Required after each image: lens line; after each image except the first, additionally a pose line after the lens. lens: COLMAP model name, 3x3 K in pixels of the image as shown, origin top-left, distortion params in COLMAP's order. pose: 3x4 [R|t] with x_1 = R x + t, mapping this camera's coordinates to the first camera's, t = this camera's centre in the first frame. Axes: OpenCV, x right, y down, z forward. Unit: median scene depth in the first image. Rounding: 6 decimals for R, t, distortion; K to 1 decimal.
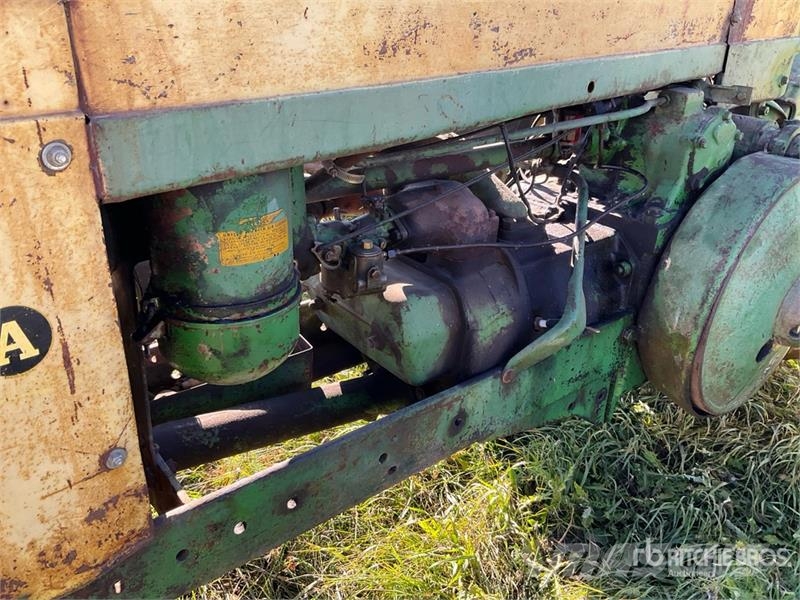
lens RADIAL K [[659.1, 0, 393.3], [0, 659.1, 312.4], [0, 0, 1]] dist [0.060580, -0.120619]
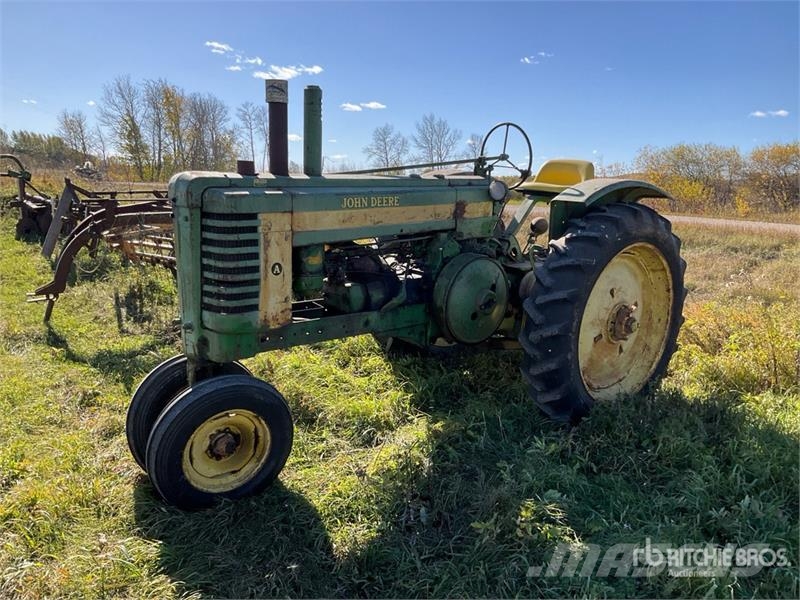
lens RADIAL K [[659.1, 0, 389.8], [0, 659.1, 311.7], [0, 0, 1]] dist [0.060580, -0.120619]
pose [[0.999784, 0.001024, 0.020735, 0.176431], [0.003859, 0.972208, -0.234087, 1.085686], [-0.020398, 0.234116, 0.971995, -2.790866]]
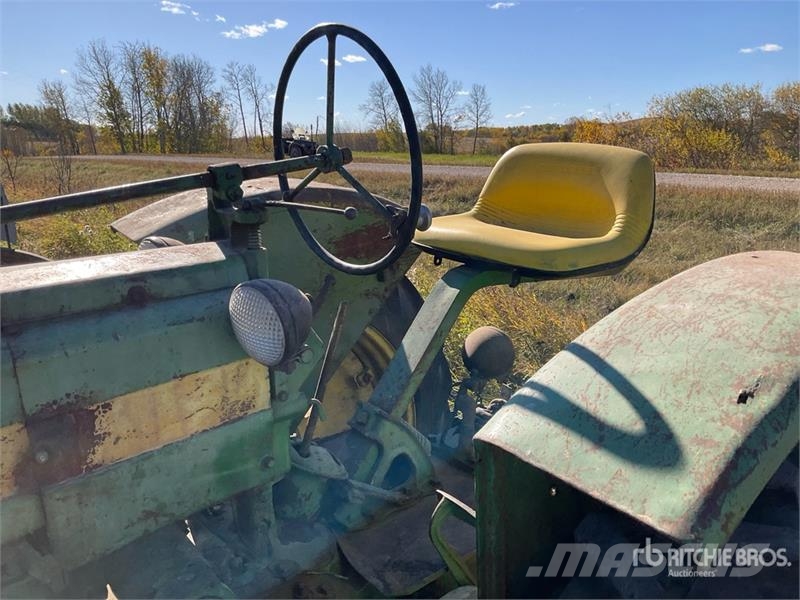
lens RADIAL K [[659.1, 0, 390.6], [0, 659.1, 295.2], [0, 0, 1]] dist [0.060580, -0.120619]
pose [[0.999142, -0.041277, 0.003329, 1.227310], [0.041130, 0.979833, -0.195541, -0.643519], [0.004810, 0.195511, 0.980690, 0.443783]]
